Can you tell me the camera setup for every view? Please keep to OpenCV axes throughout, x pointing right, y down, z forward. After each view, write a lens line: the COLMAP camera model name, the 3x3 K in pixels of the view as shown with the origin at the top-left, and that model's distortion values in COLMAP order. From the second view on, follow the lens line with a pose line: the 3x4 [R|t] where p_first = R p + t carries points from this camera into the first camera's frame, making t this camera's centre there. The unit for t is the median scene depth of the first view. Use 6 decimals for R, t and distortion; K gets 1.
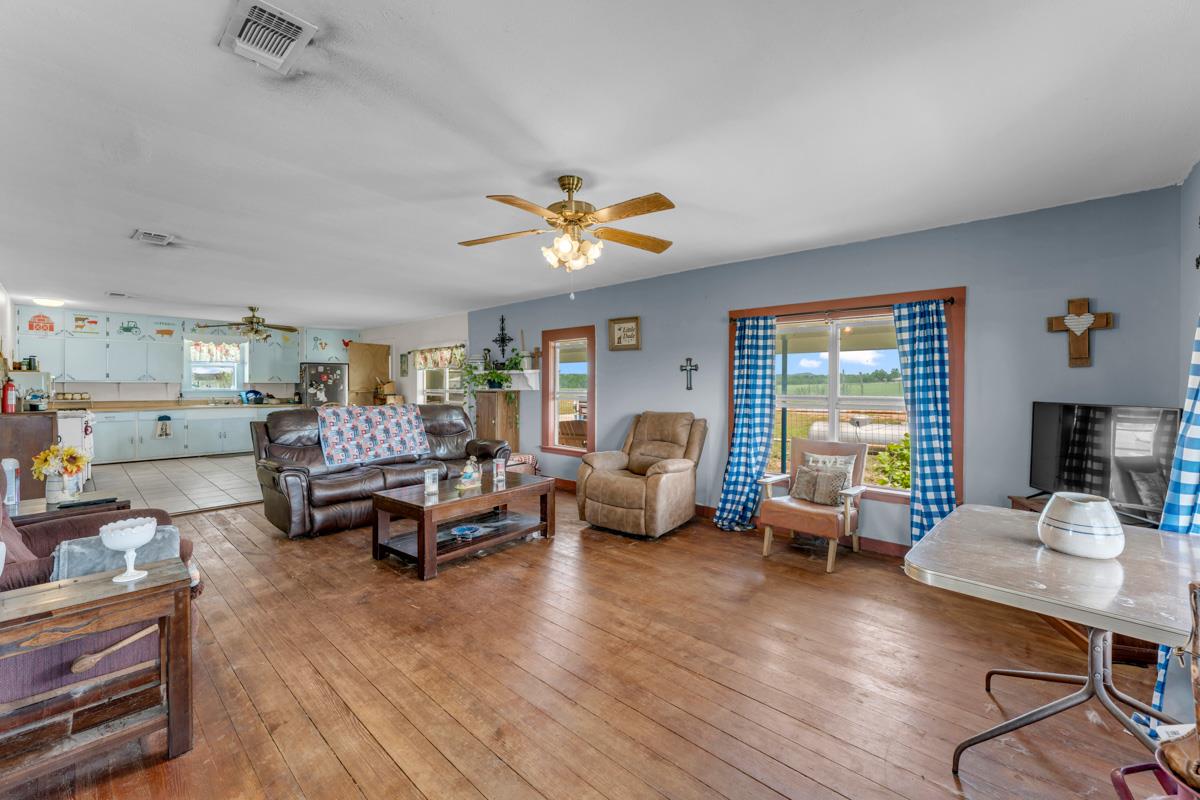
lens RADIAL K [[482.3, 0, 597.5], [0, 482.3, 399.7], [0, 0, 1]] dist [-0.000281, -0.000143]
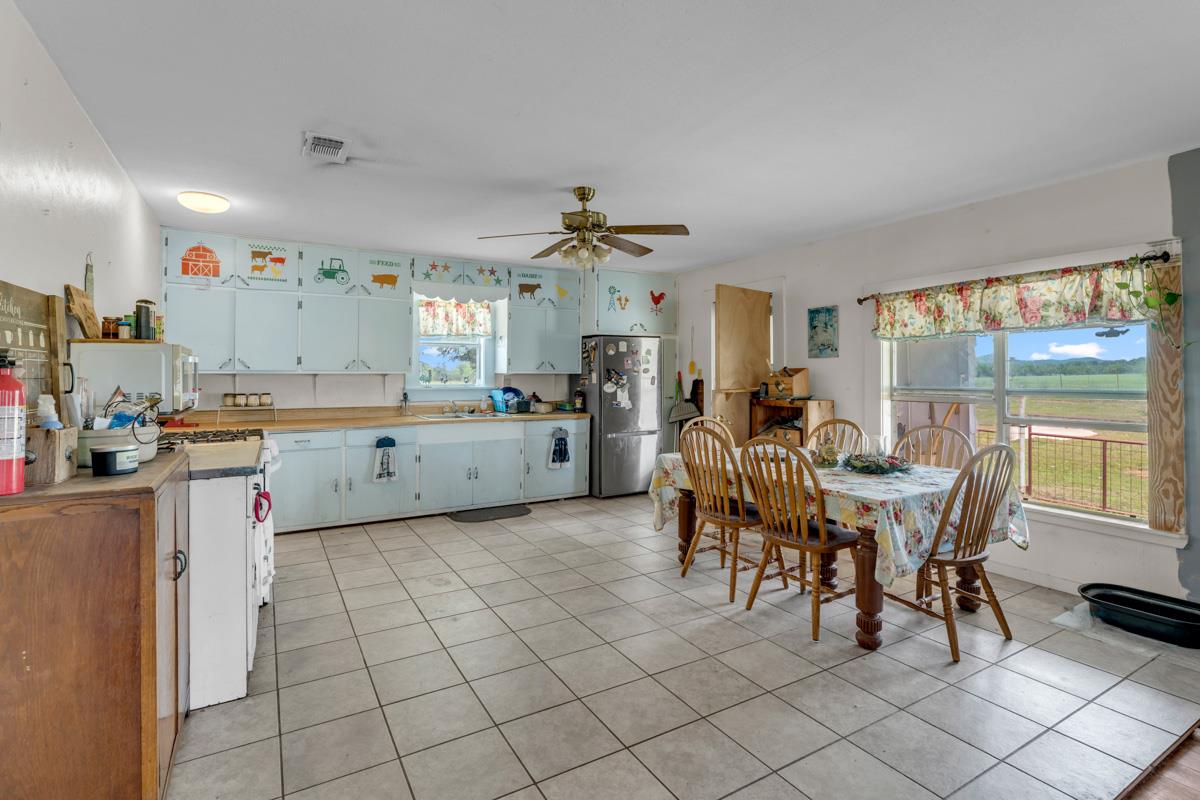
lens RADIAL K [[572.7, 0, 599.0], [0, 572.7, 388.6], [0, 0, 1]] dist [-0.003844, -0.000077]
pose [[0.955267, 0.002027, -0.295738, -0.438808], [-0.004813, 0.999951, -0.008693, -0.013393], [0.295706, 0.009727, 0.955230, 0.423051]]
